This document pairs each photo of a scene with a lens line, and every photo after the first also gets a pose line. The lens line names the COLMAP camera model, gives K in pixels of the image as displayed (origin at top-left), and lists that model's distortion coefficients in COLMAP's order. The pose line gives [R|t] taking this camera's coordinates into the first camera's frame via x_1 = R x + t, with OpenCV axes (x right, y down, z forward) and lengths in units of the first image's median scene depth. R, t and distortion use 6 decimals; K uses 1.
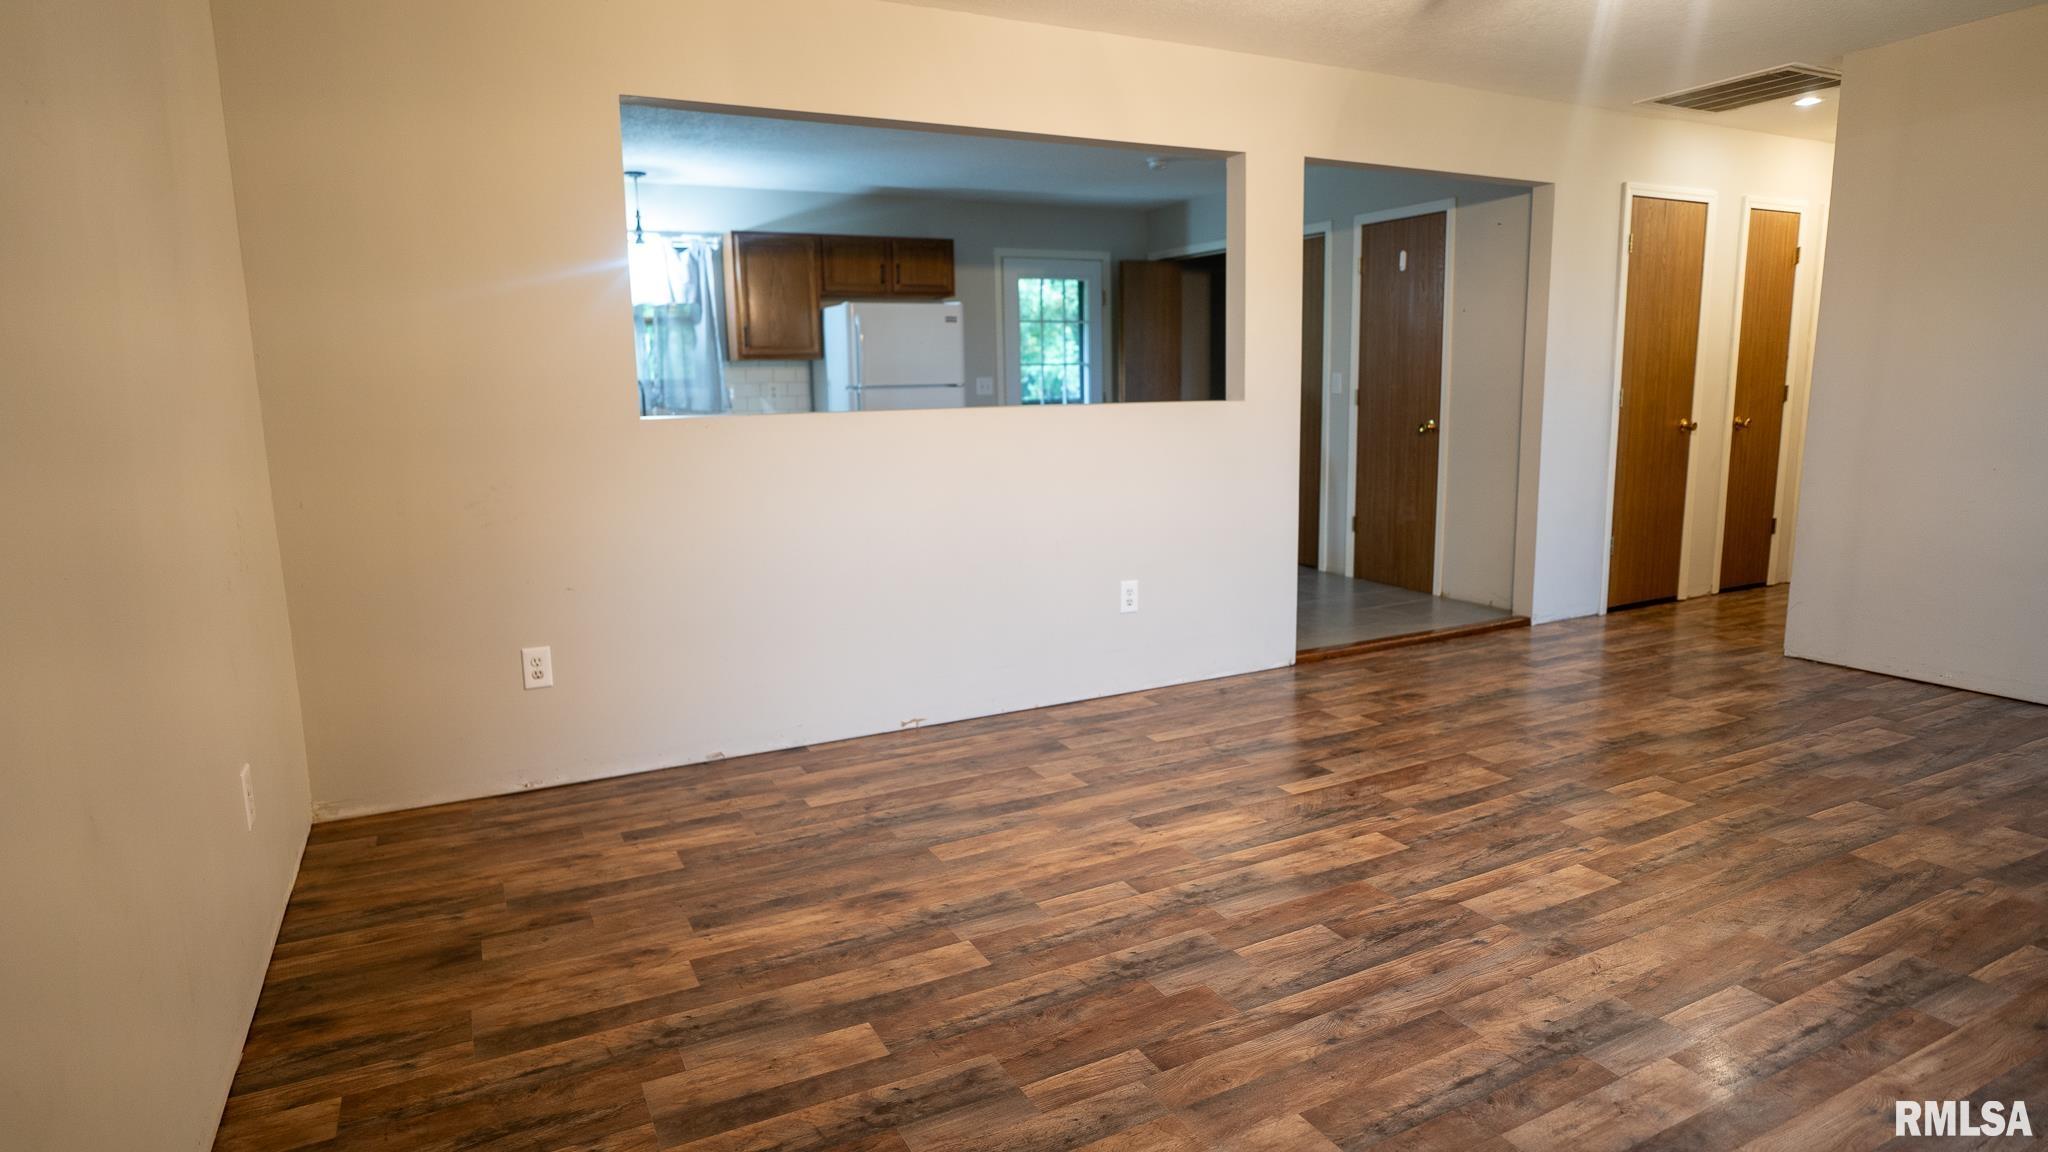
lens RADIAL K [[1125.4, 0, 1020.7], [0, 1125.4, 571.6], [0, 0, 1]] dist [-0.052093, 0.038084]
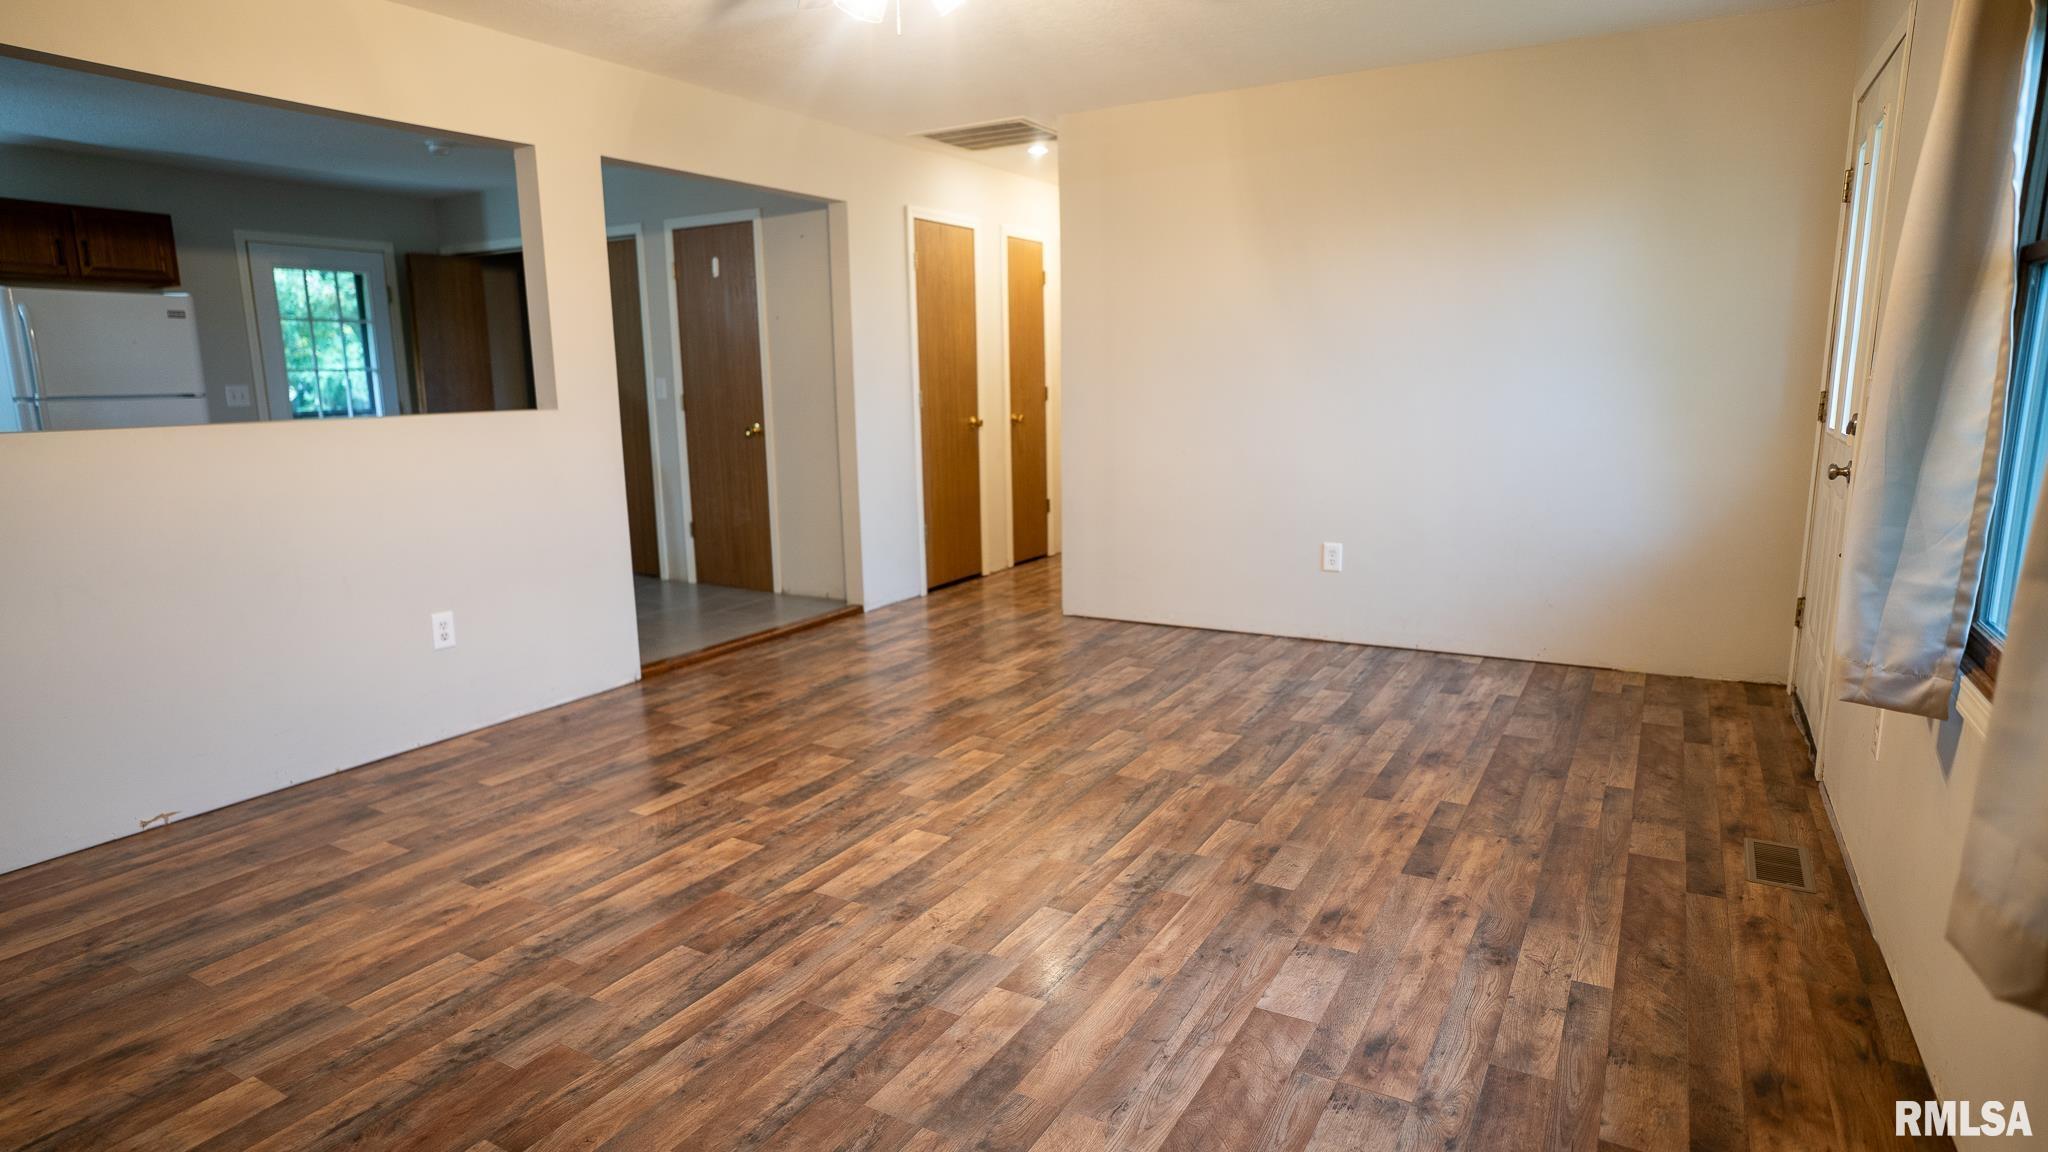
lens RADIAL K [[1125.4, 0, 1020.7], [0, 1125.4, 571.6], [0, 0, 1]] dist [-0.052093, 0.038084]
pose [[0.842412, -0.090160, 0.531238, 0.019334], [0.091526, 0.995518, 0.023818, -0.003992], [-0.531004, 0.028557, 0.846888, 0.003671]]
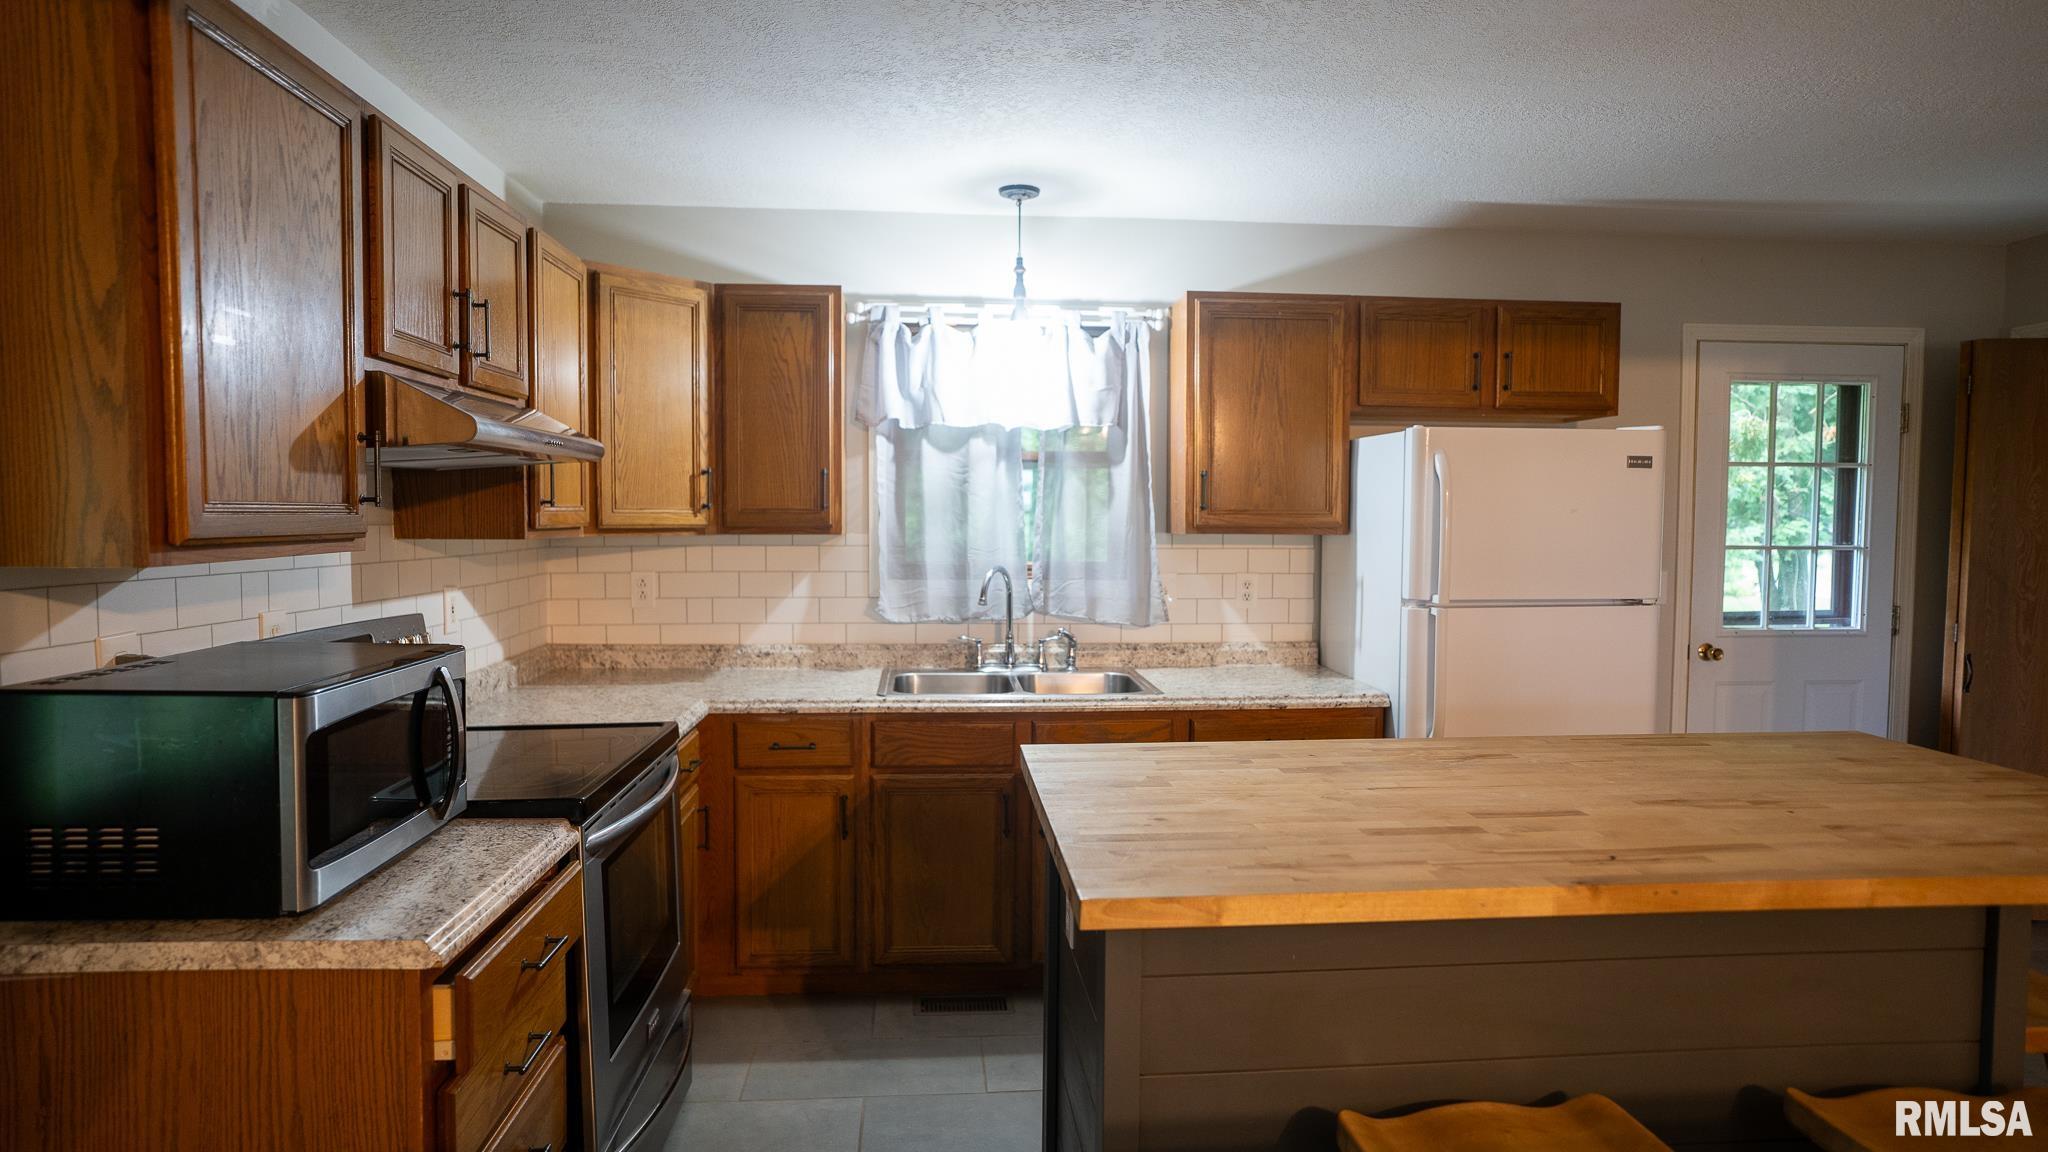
lens RADIAL K [[1125.4, 0, 1020.7], [0, 1125.4, 571.6], [0, 0, 1]] dist [-0.052093, 0.038084]
pose [[0.923826, 0.042264, -0.380473, -0.215548], [-0.084803, 0.991788, -0.095738, -0.201336], [0.373303, 0.120710, 0.919823, 0.859736]]
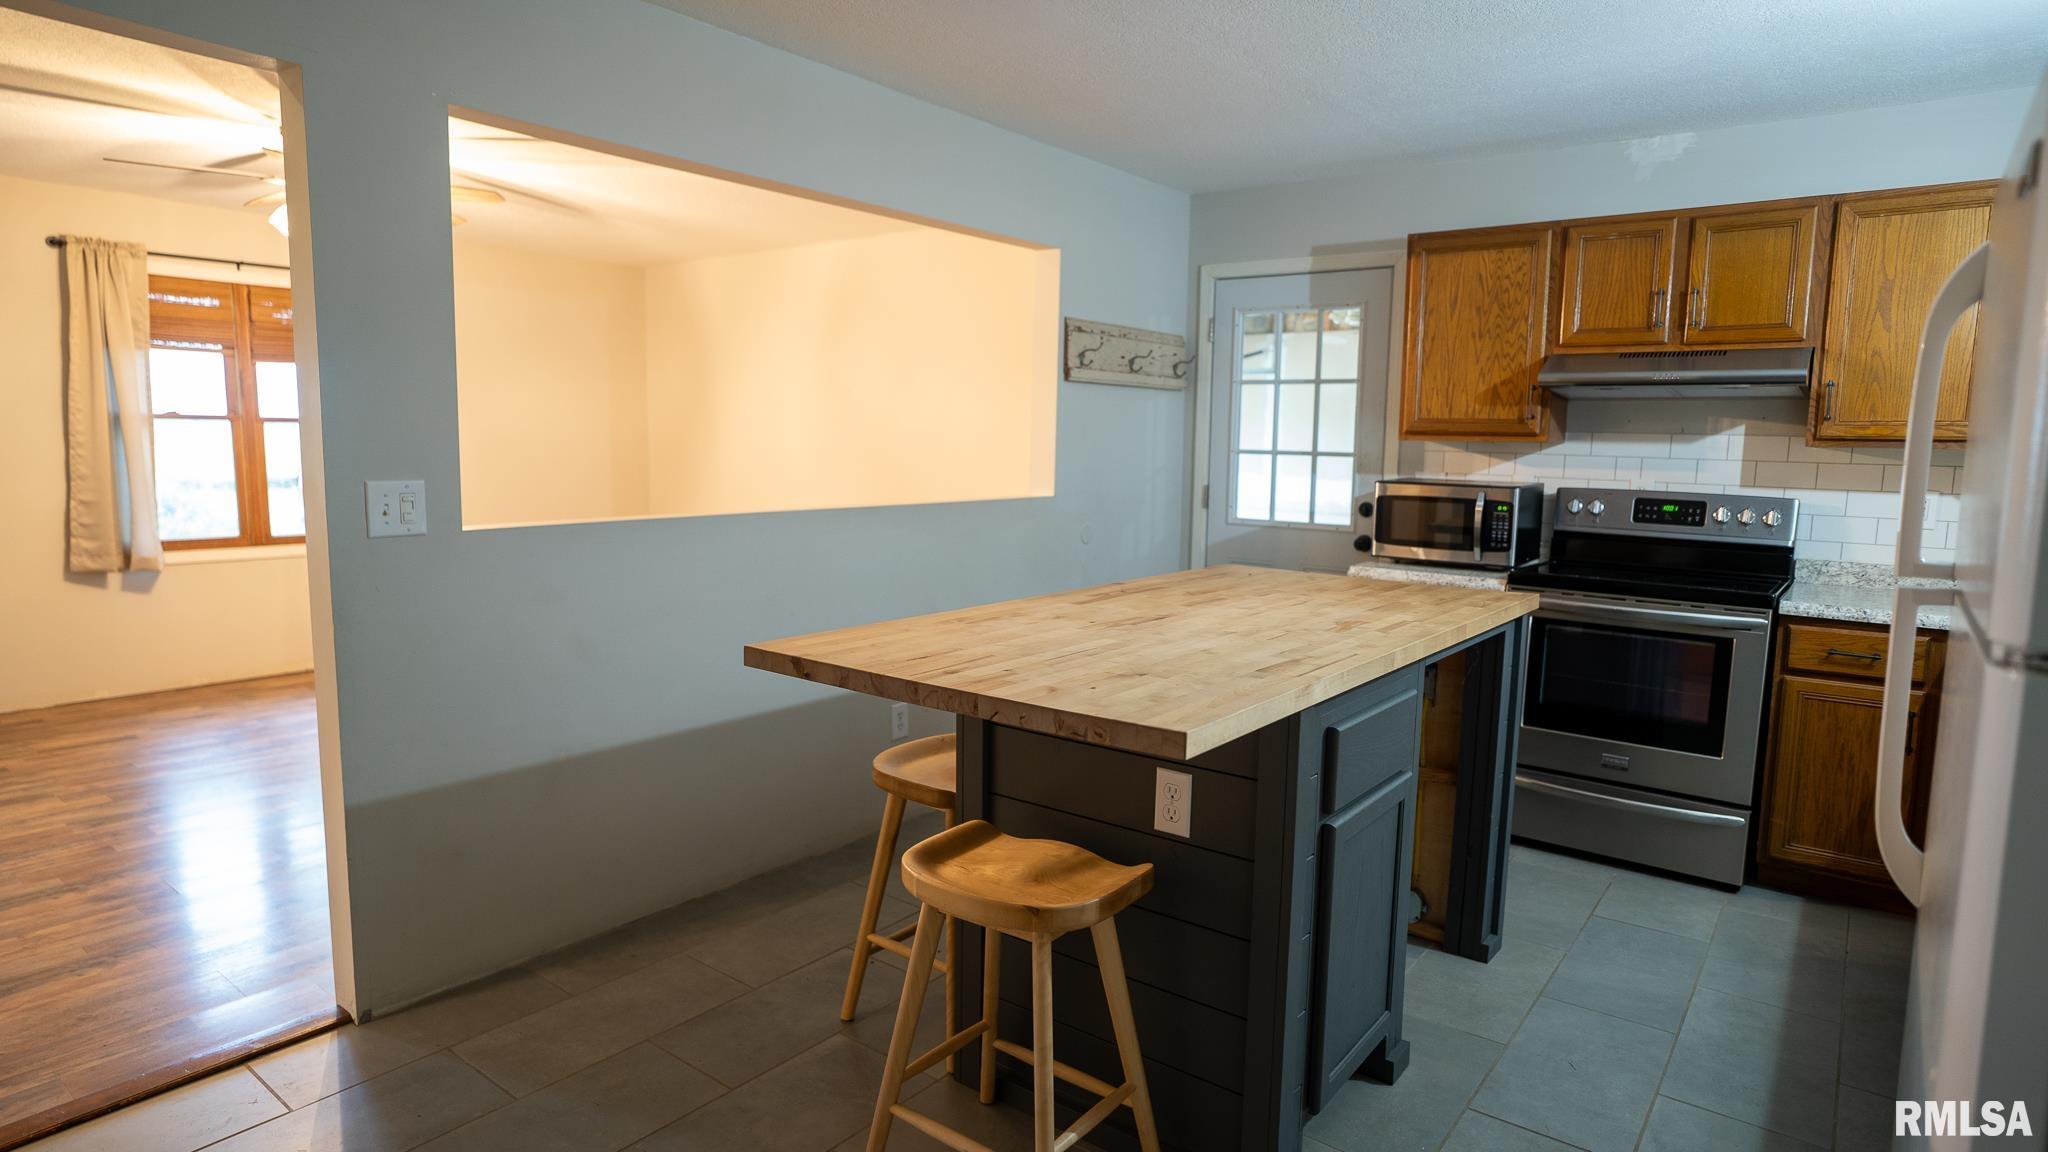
lens RADIAL K [[1125.4, 0, 1020.7], [0, 1125.4, 571.6], [0, 0, 1]] dist [-0.052093, 0.038084]
pose [[-0.906757, 0.052001, -0.418436, 0.197217], [-0.071406, 0.959095, 0.273929, -0.363279], [0.415564, 0.278266, -0.865953, 1.914824]]
